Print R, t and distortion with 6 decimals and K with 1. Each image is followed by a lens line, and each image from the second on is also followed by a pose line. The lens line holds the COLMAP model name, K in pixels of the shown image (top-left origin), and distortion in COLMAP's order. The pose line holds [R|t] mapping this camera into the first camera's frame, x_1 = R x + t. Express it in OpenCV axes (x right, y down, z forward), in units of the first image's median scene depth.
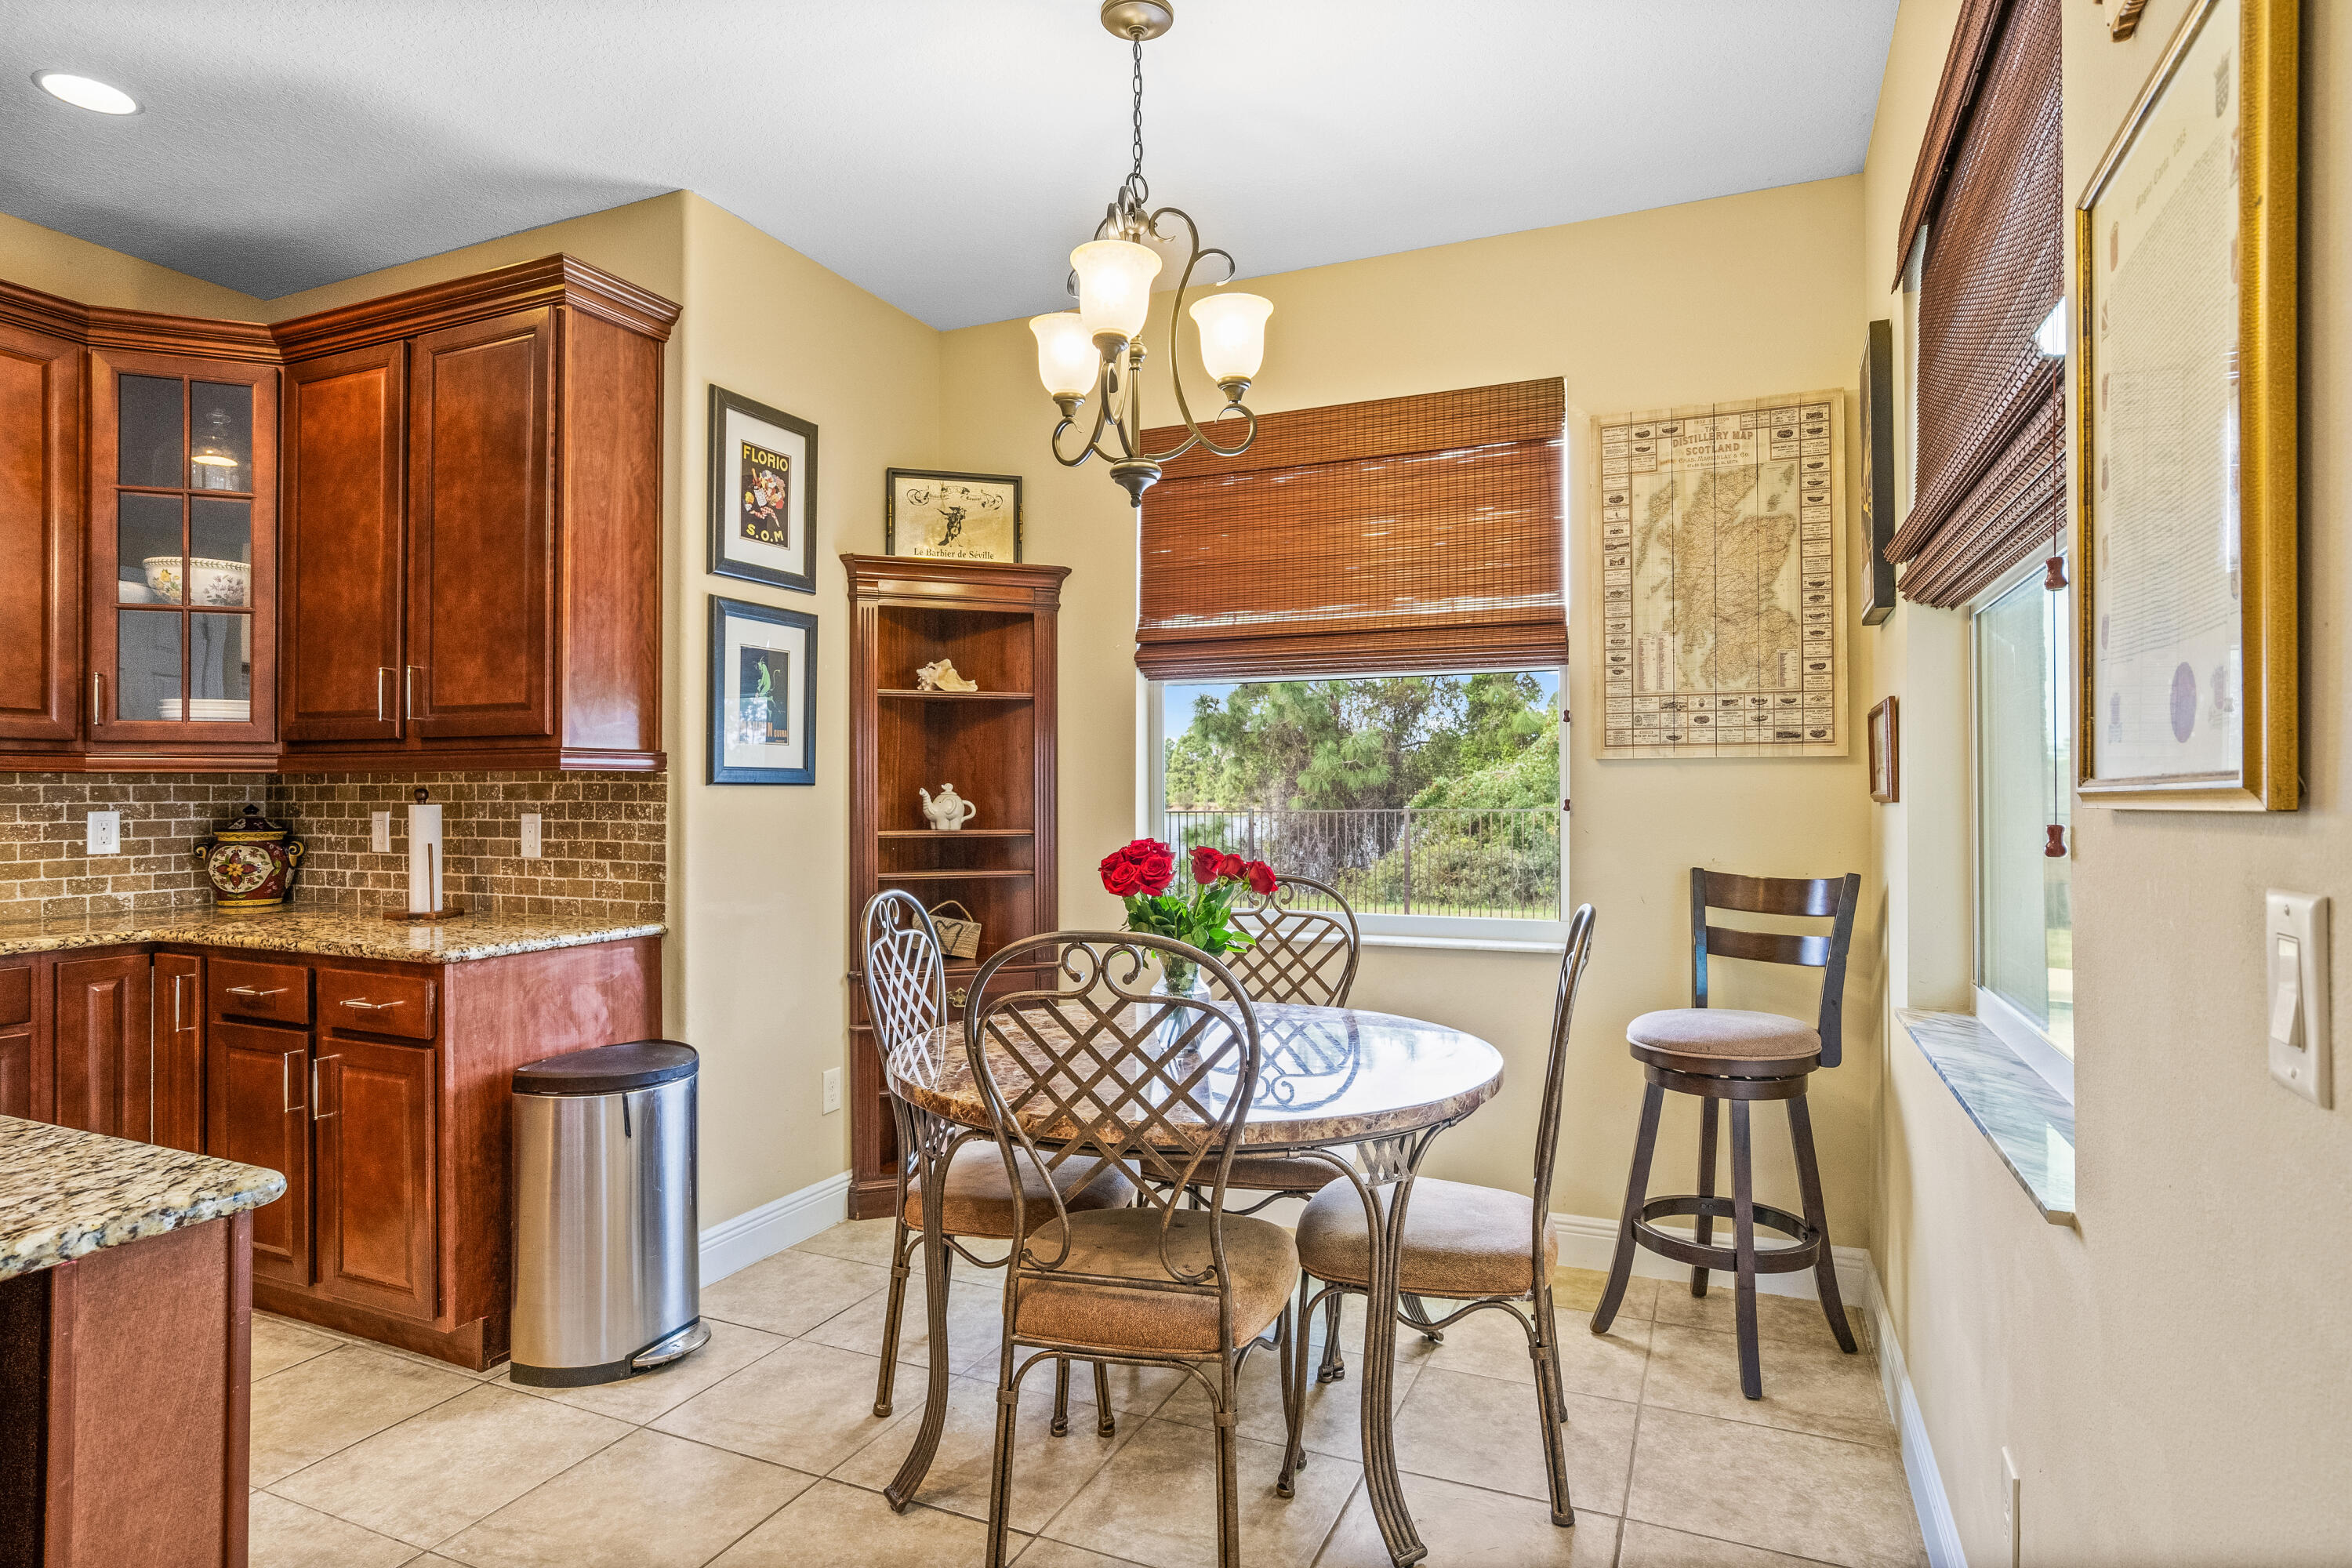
lens RADIAL K [[1258.6, 0, 1176.0], [0, 1258.6, 784.0], [0, 0, 1]] dist [-0.046141, 0.036540]
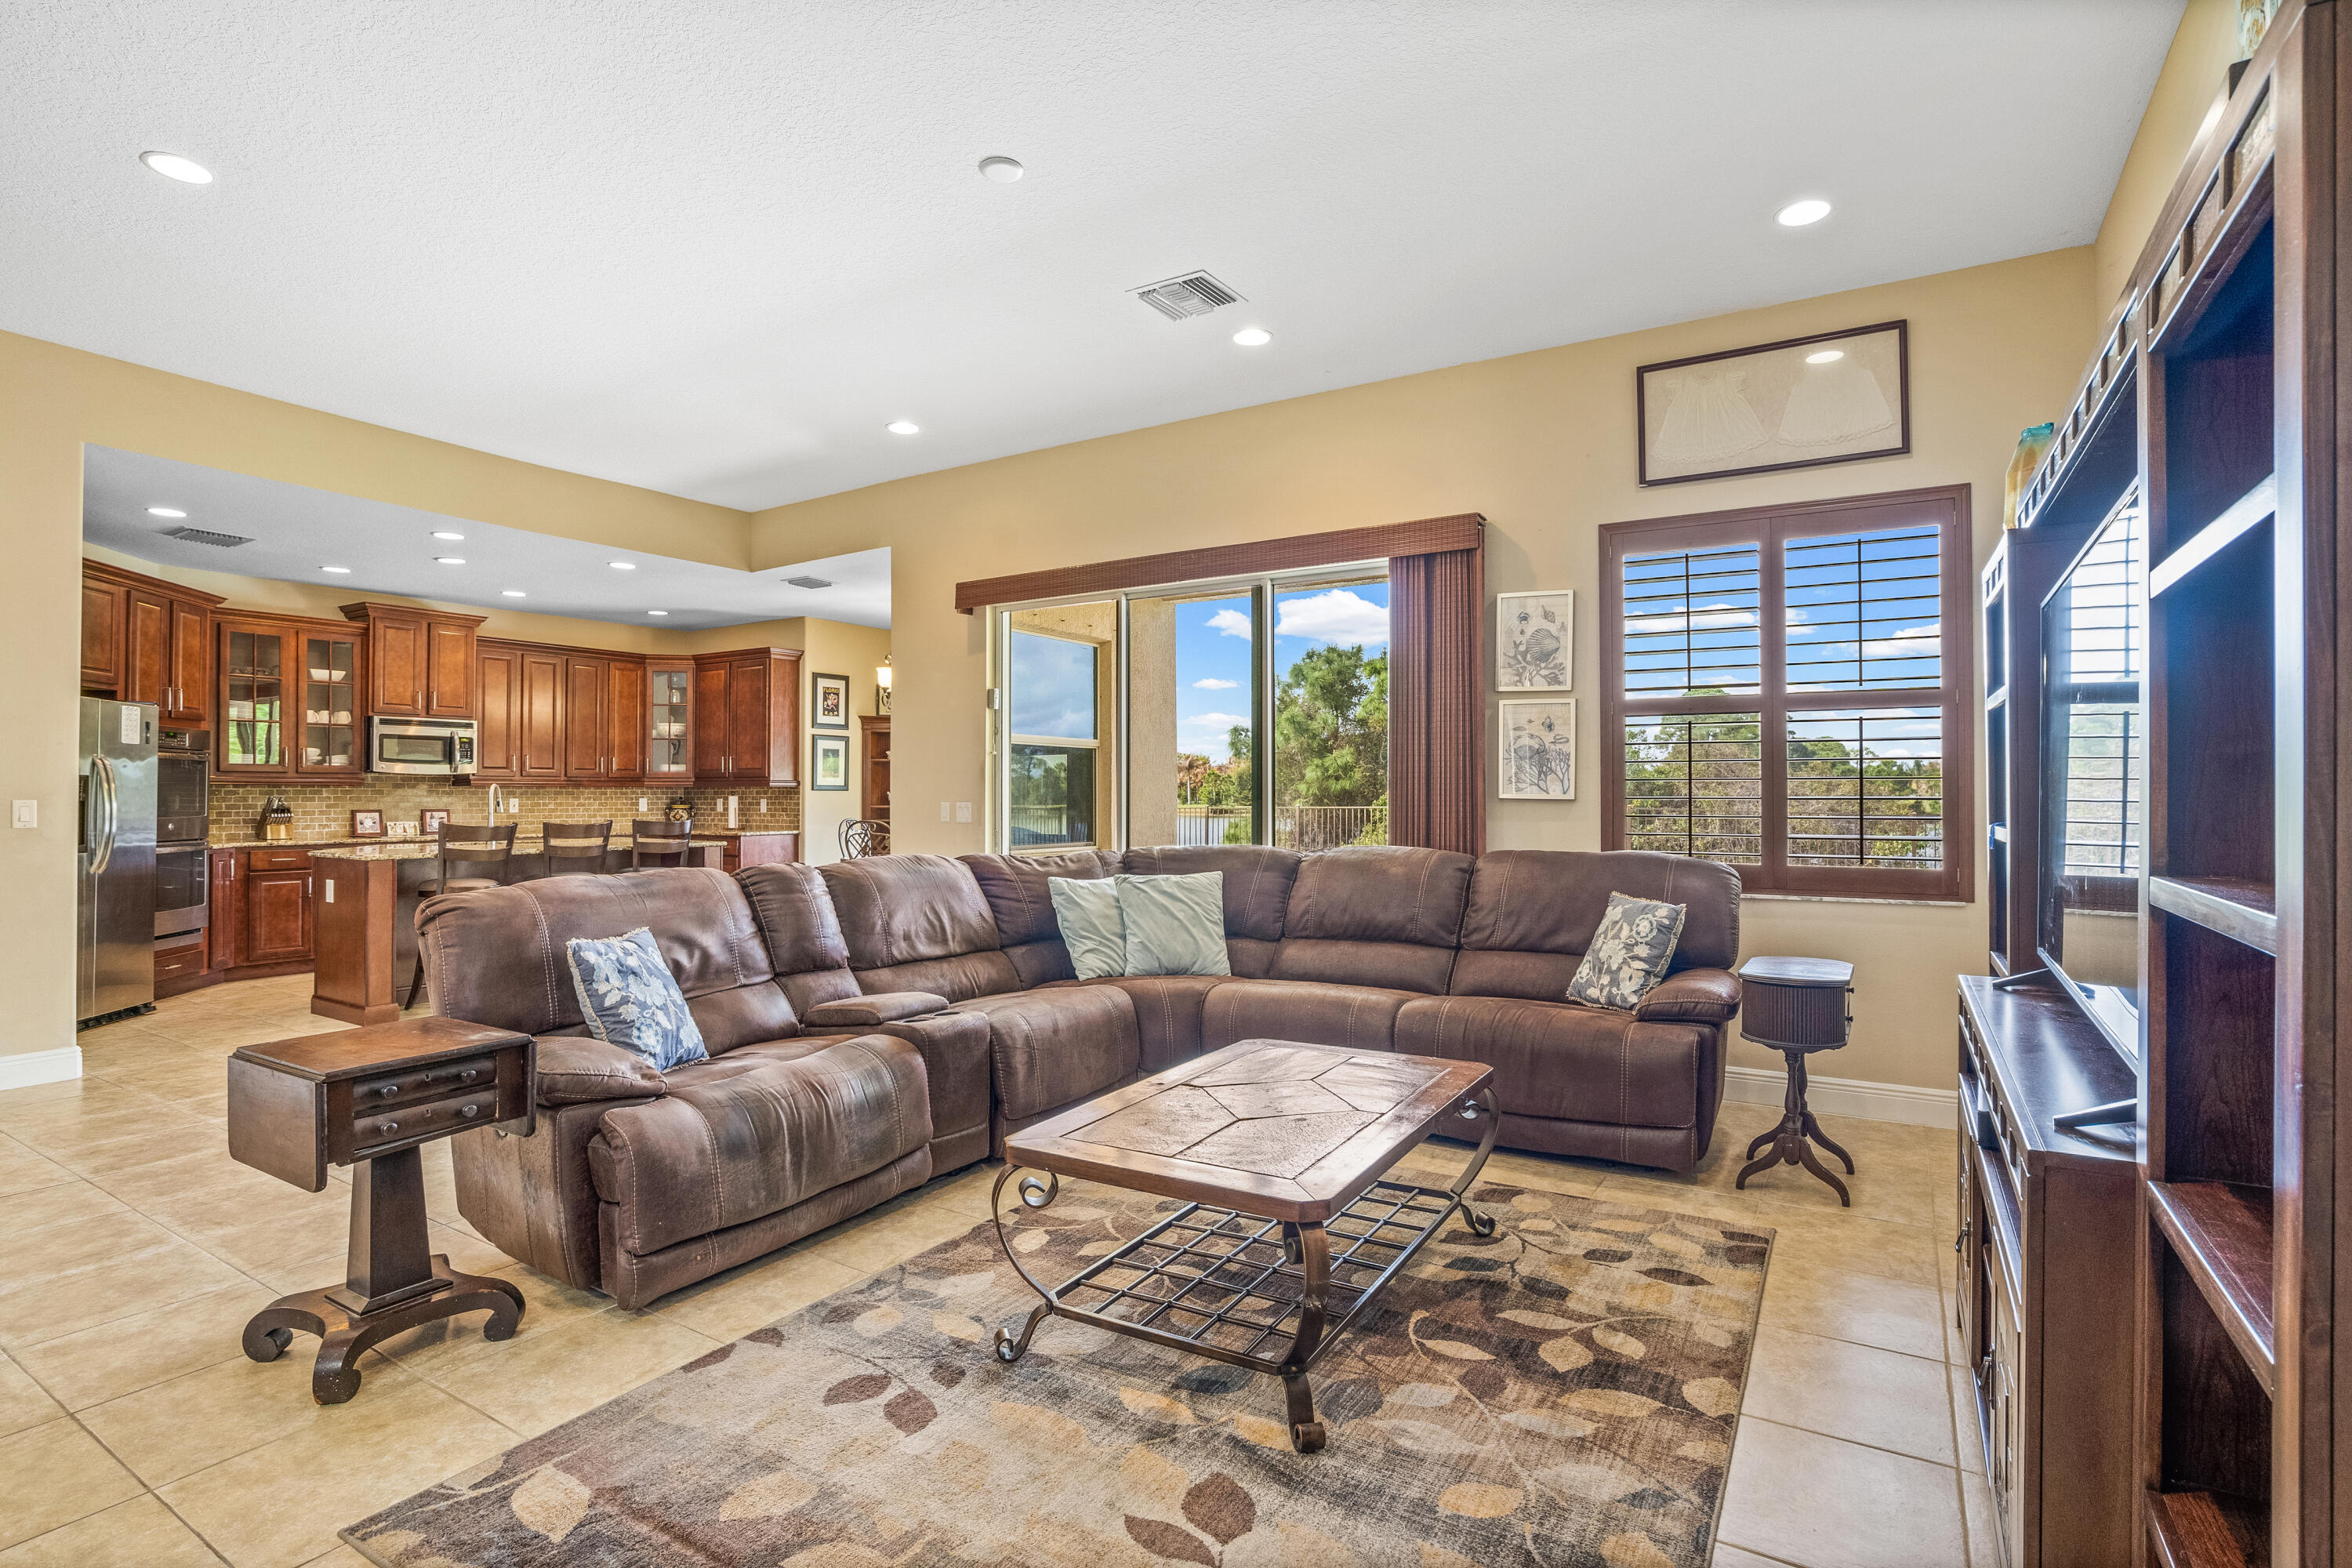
lens RADIAL K [[1144.2, 0, 1188.0], [0, 1144.2, 785.3], [0, 0, 1]] dist [-0.074085, 0.036173]
pose [[0.991347, 0.000897, -0.131267, 0.994779], [-0.001218, 0.999996, -0.002366, -0.006918], [0.131264, 0.002505, 0.991344, -1.834370]]
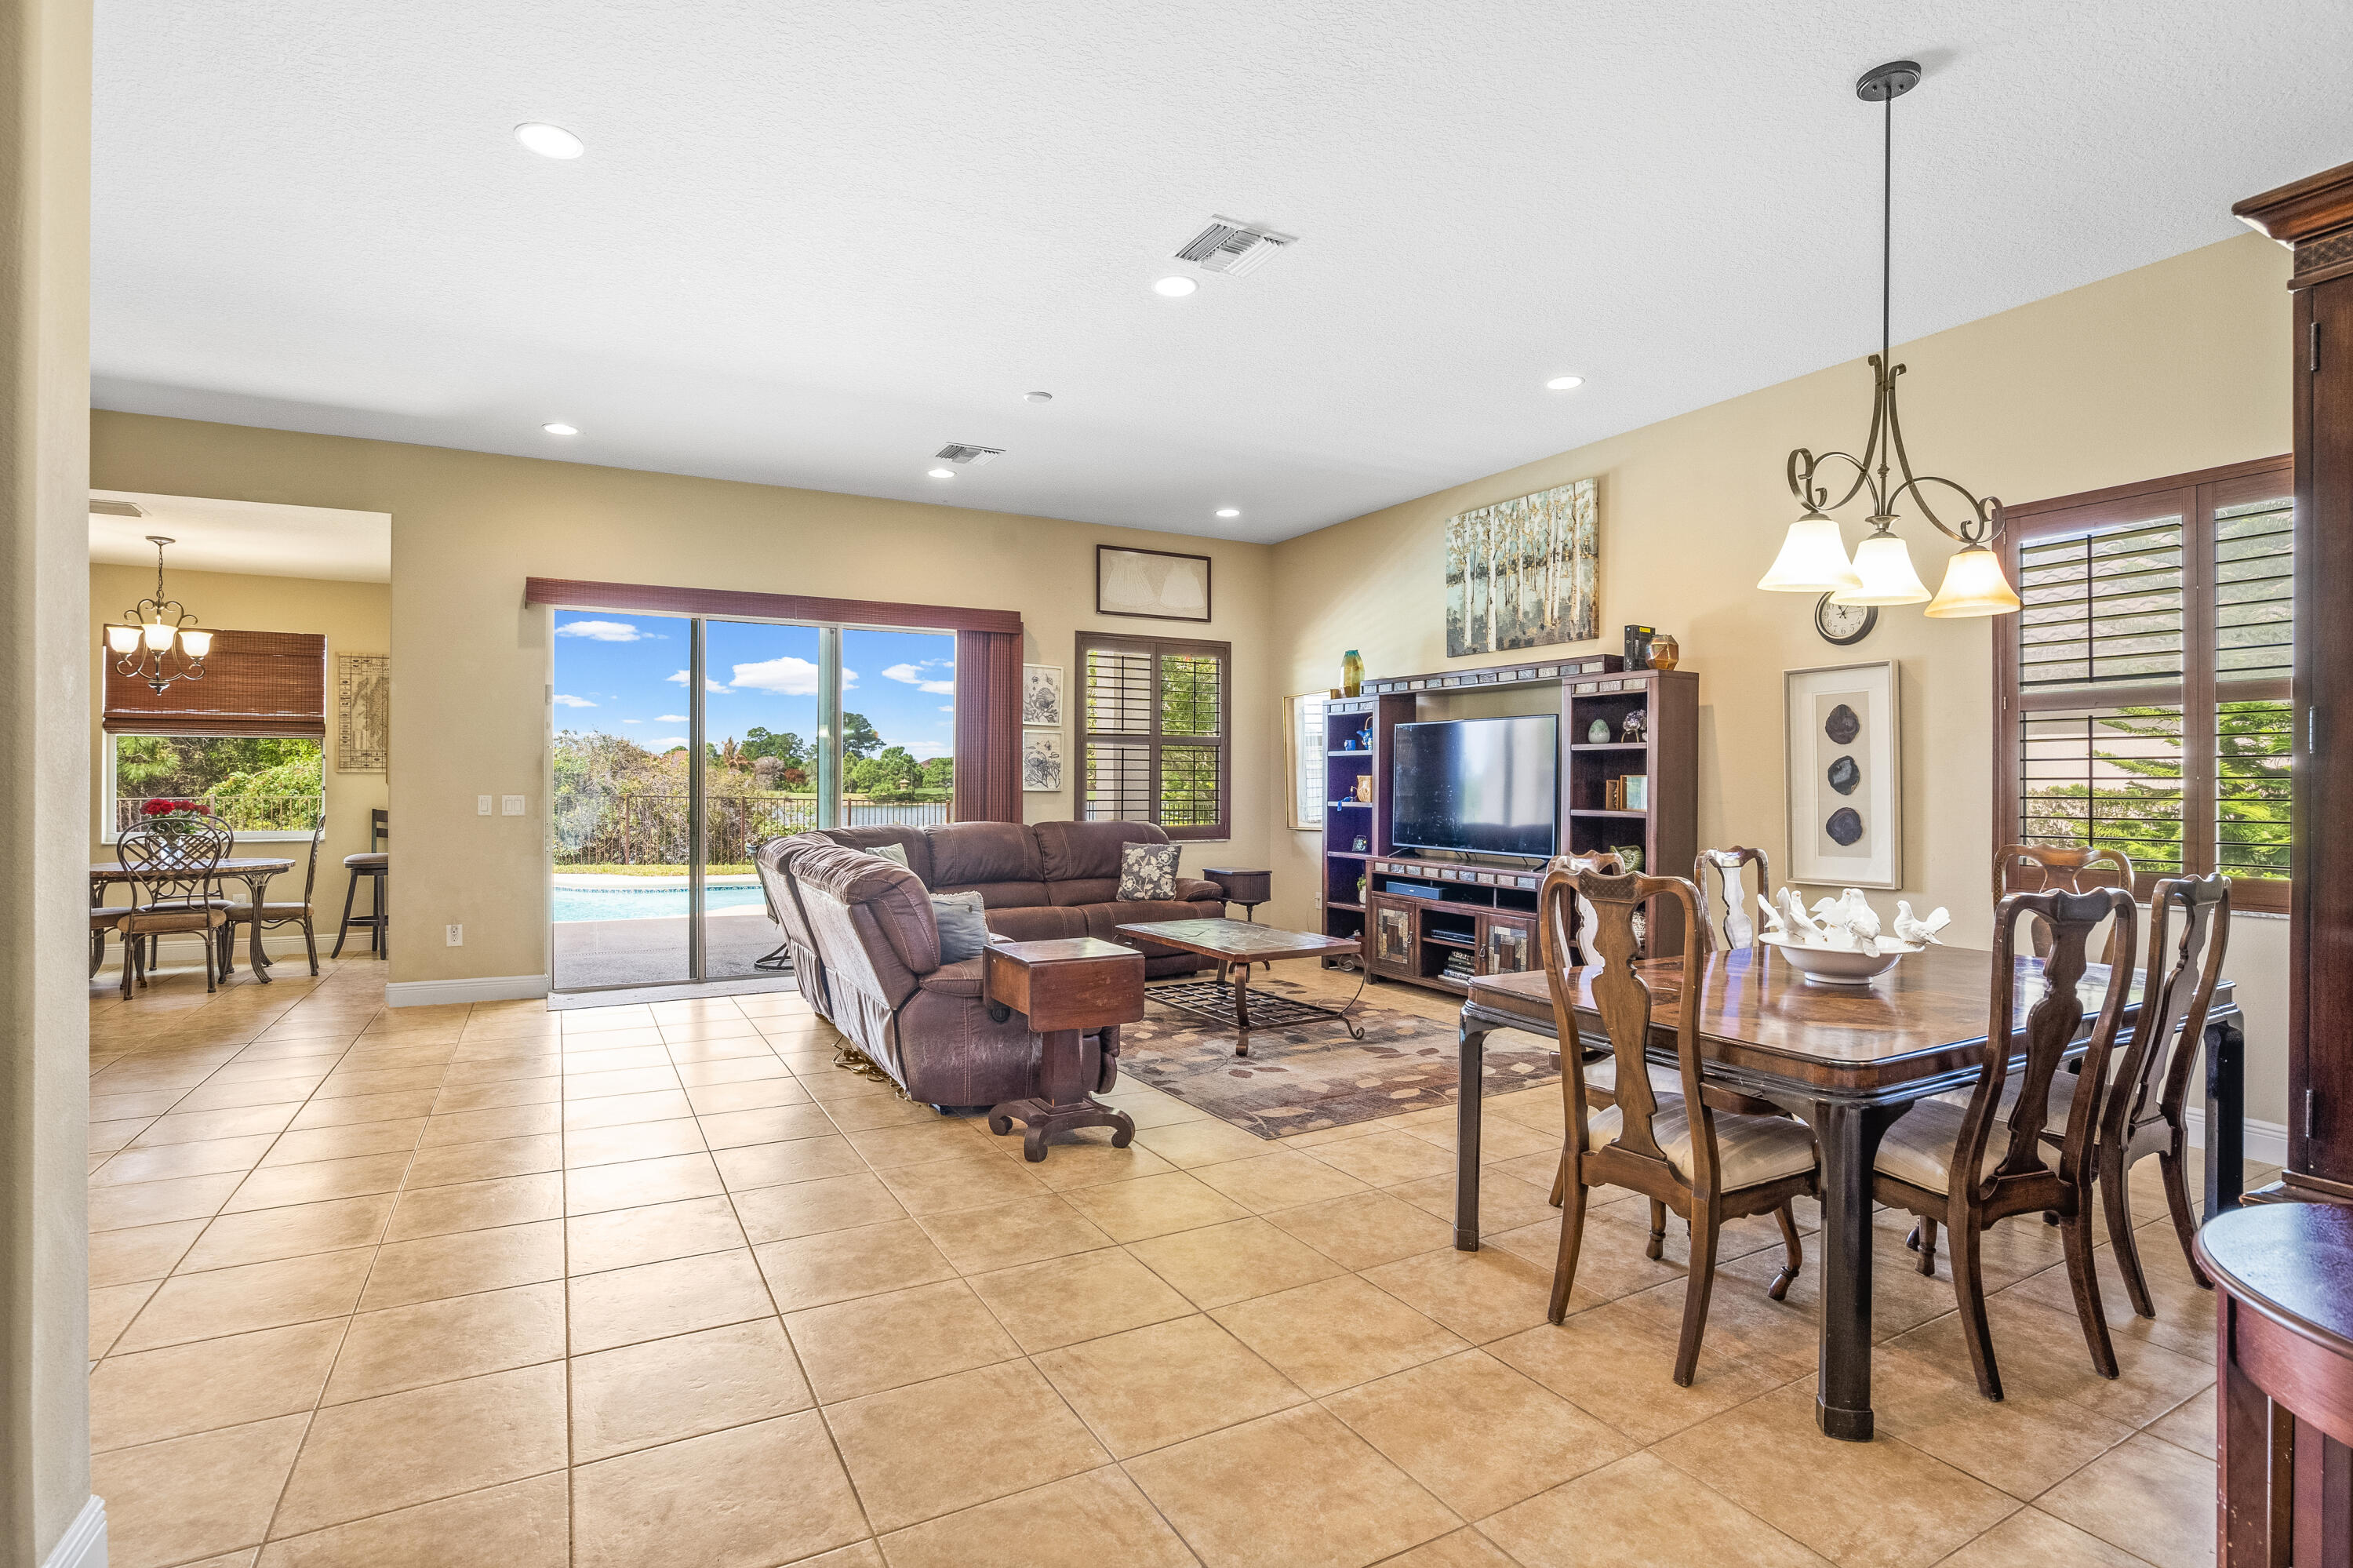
lens RADIAL K [[1114.1, 0, 1166.6], [0, 1114.1, 783.5], [0, 0, 1]] dist [-0.068639, 0.025619]
pose [[0.604671, 0.005030, 0.796460, -0.472062], [-0.009722, 0.999952, 0.001066, -0.014068], [-0.796416, -0.008388, 0.604691, -1.966714]]
